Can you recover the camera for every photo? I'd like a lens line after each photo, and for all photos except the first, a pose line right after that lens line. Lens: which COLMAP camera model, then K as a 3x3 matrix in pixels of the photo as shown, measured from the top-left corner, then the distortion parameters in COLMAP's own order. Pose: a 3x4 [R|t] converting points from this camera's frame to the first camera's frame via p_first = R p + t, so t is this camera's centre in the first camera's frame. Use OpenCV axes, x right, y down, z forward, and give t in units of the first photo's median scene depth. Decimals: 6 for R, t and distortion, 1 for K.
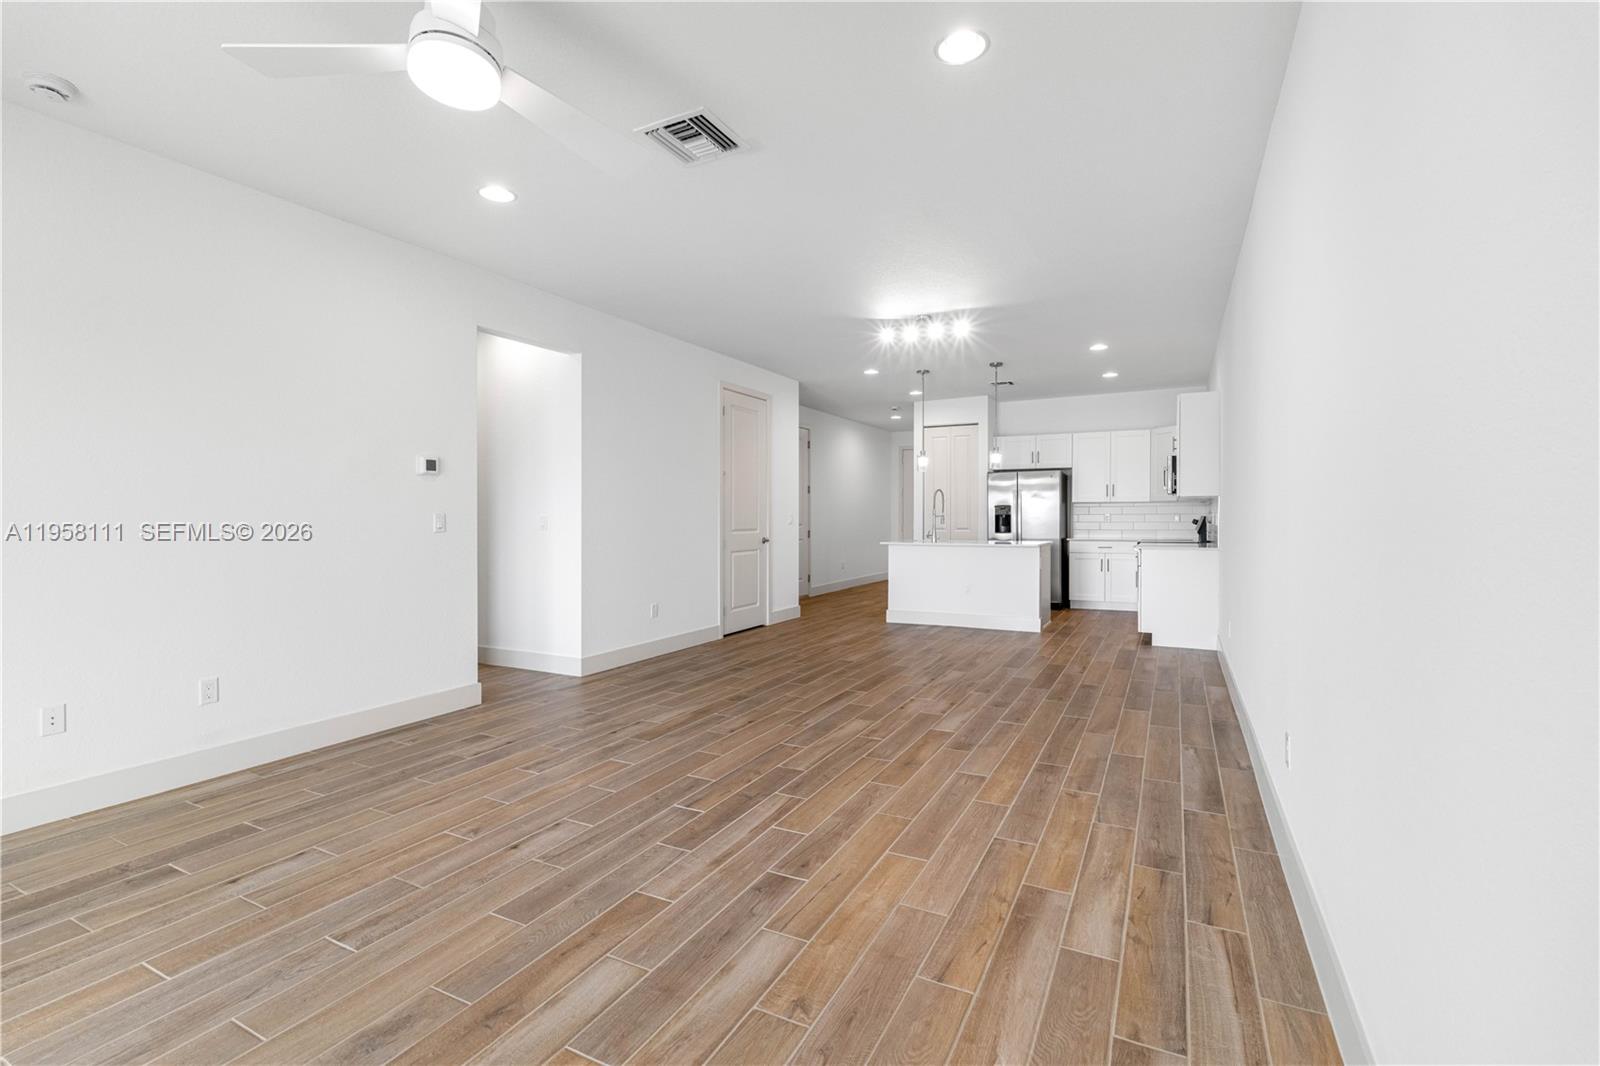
lens RADIAL K [[725.2, 0, 803.3], [0, 725.2, 526.1], [0, 0, 1]] dist [-0.001266, 0.000150]
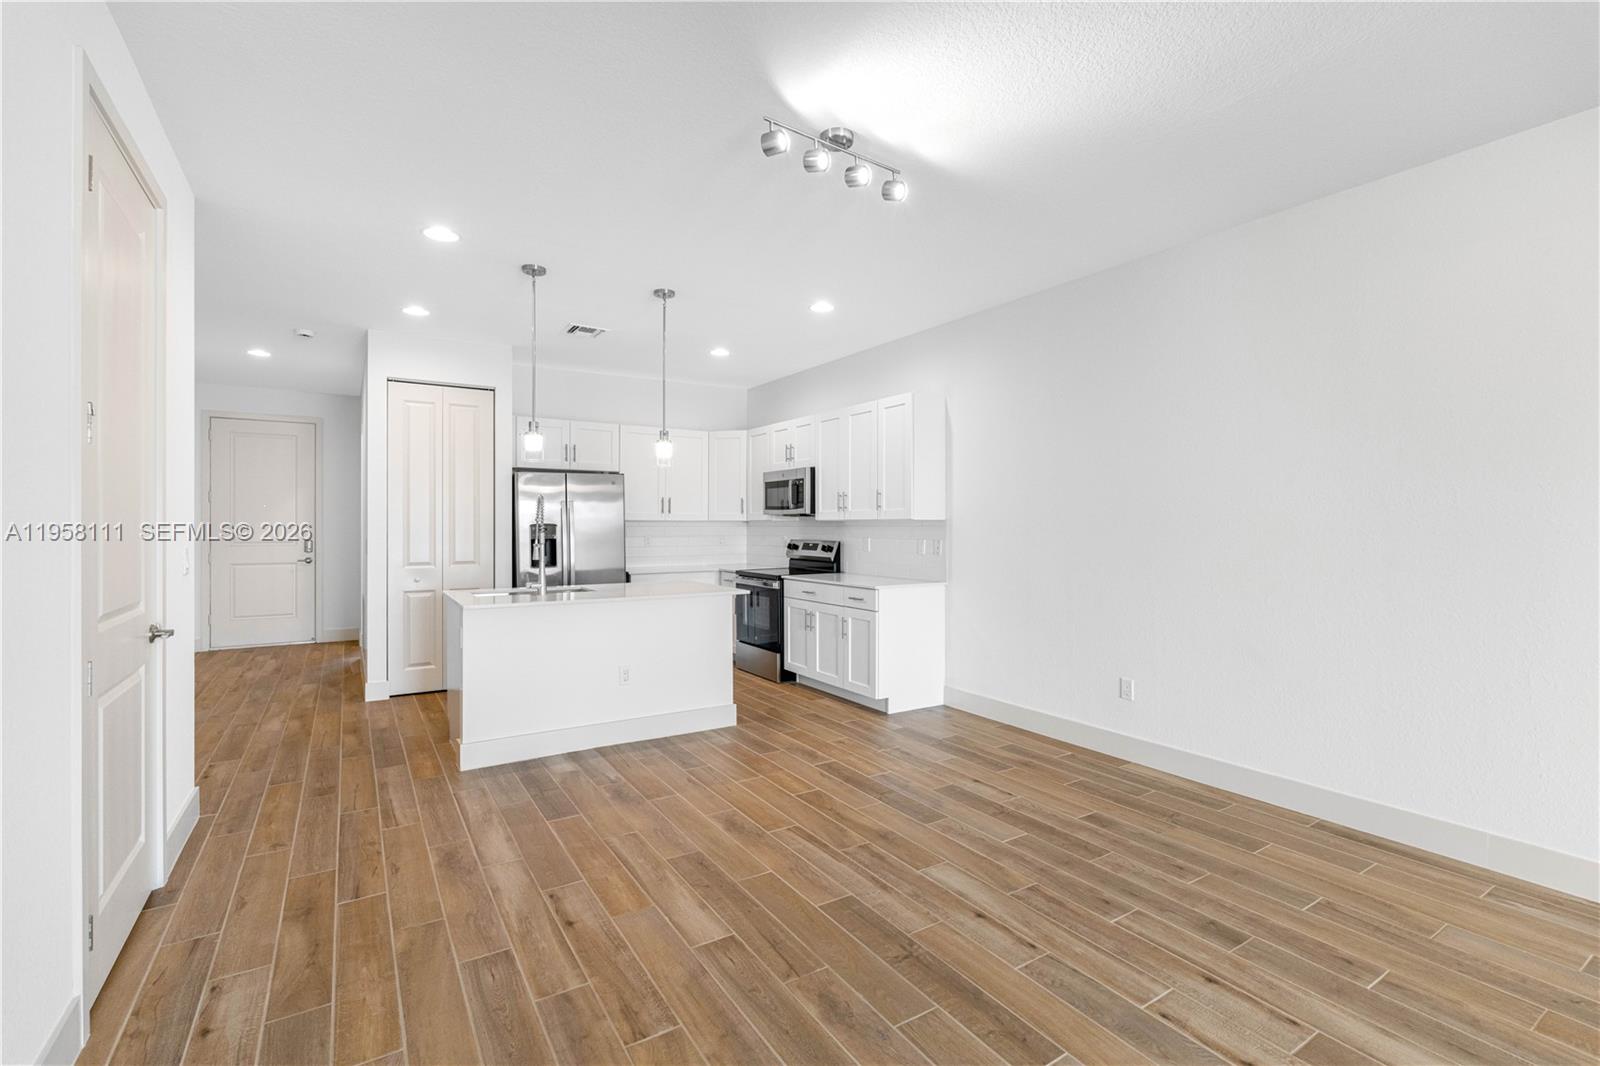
lens RADIAL K [[725.5, 0, 811.7], [0, 725.5, 515.7], [0, 0, 1]] dist [-0.000040, 0.000179]
pose [[0.502271, 0.014783, 0.864584, -0.389008], [0.008229, 0.999727, -0.021875, -0.049714], [-0.864671, 0.018102, 0.502012, 1.175406]]
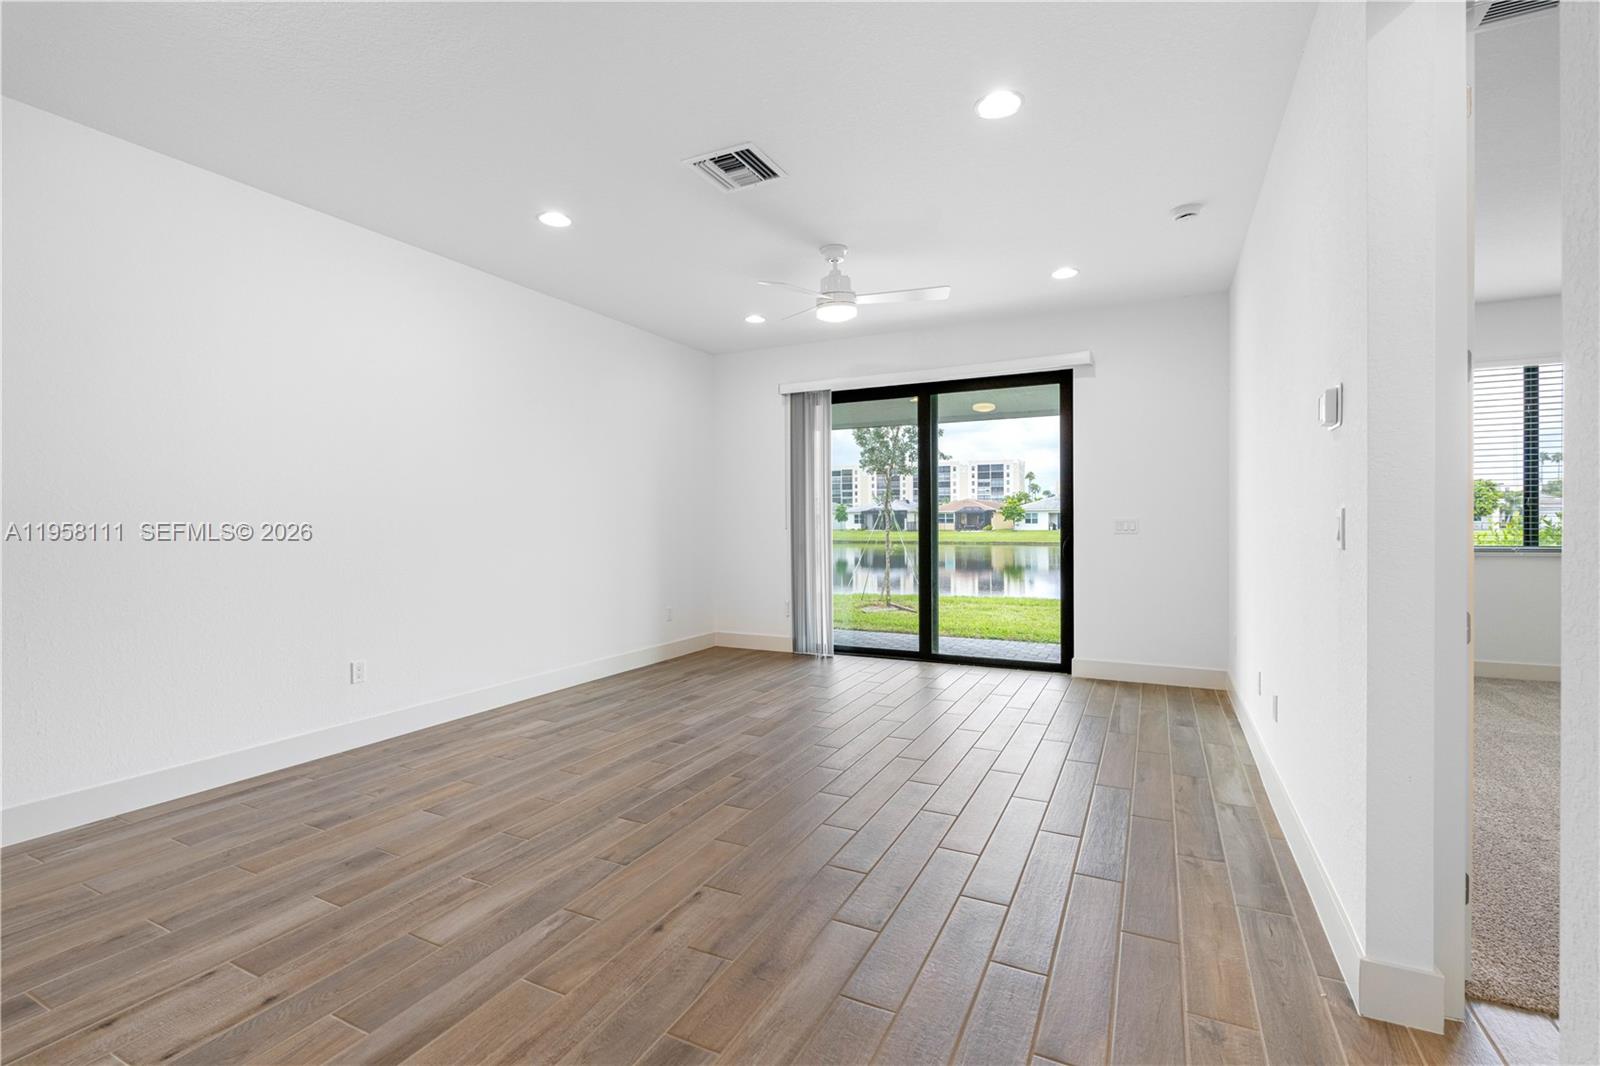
lens RADIAL K [[721.3, 0, 792.5], [0, 721.3, 526.6], [0, 0, 1]] dist [-0.002256, -0.000247]
pose [[-0.999939, 0.010955, -0.001364, -0.184849], [0.010926, 0.999742, 0.019923, -0.020989], [0.001582, 0.019907, -0.999801, 1.640643]]
